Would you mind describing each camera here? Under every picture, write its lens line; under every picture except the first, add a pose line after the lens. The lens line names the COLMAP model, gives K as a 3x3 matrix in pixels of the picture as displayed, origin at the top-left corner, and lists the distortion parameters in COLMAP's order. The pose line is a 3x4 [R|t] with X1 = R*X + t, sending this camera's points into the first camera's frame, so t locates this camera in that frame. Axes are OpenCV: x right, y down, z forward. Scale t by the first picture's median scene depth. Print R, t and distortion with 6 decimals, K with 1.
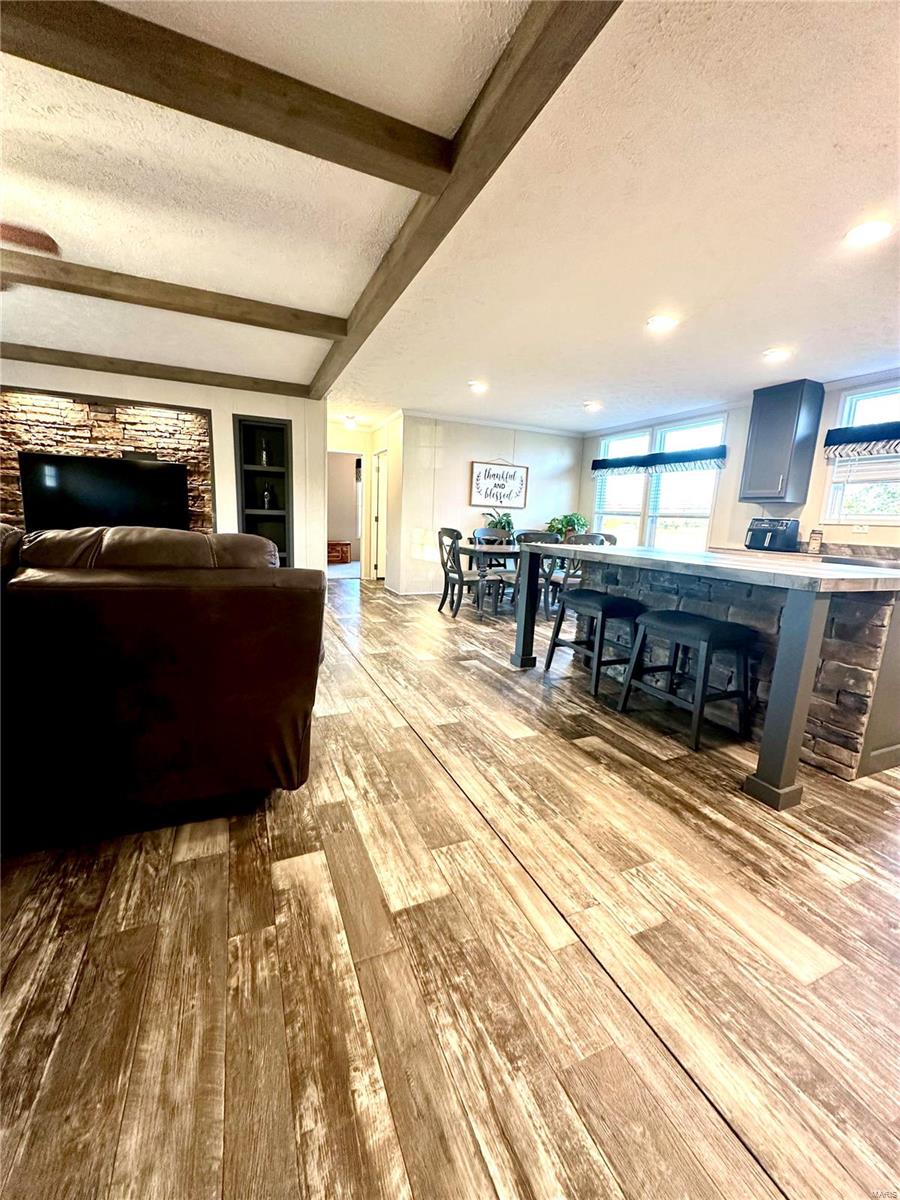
lens RADIAL K [[479.1, 0, 449.5], [0, 479.1, 595.9], [0, 0, 1]] dist [0.000088, 0.001010]
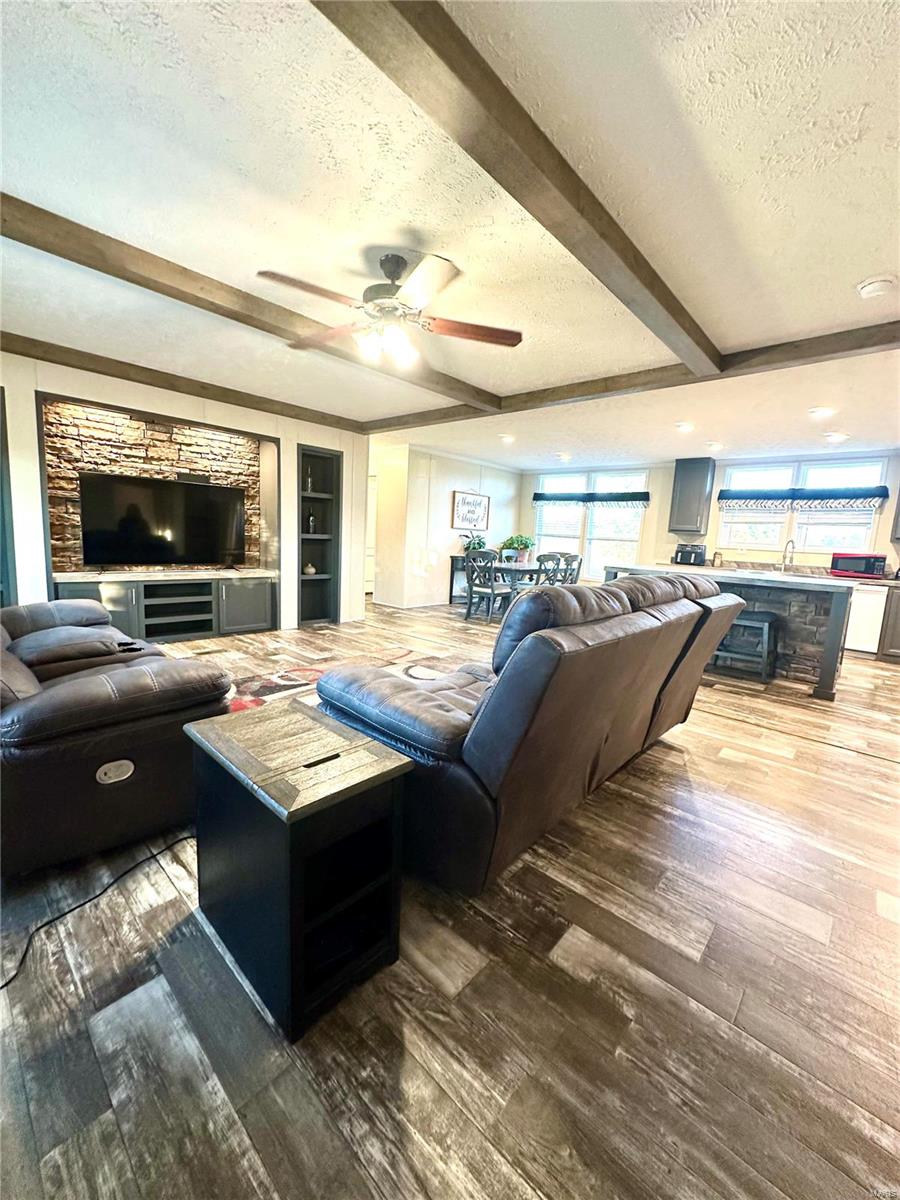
lens RADIAL K [[479.1, 0, 449.5], [0, 479.1, 597.1], [0, 0, 1]] dist [0.000088, 0.001010]
pose [[0.914229, -0.047290, 0.402428, -0.585334], [0.052273, 0.998632, -0.001400, -0.027411], [-0.401811, 0.022316, 0.915451, -0.078210]]
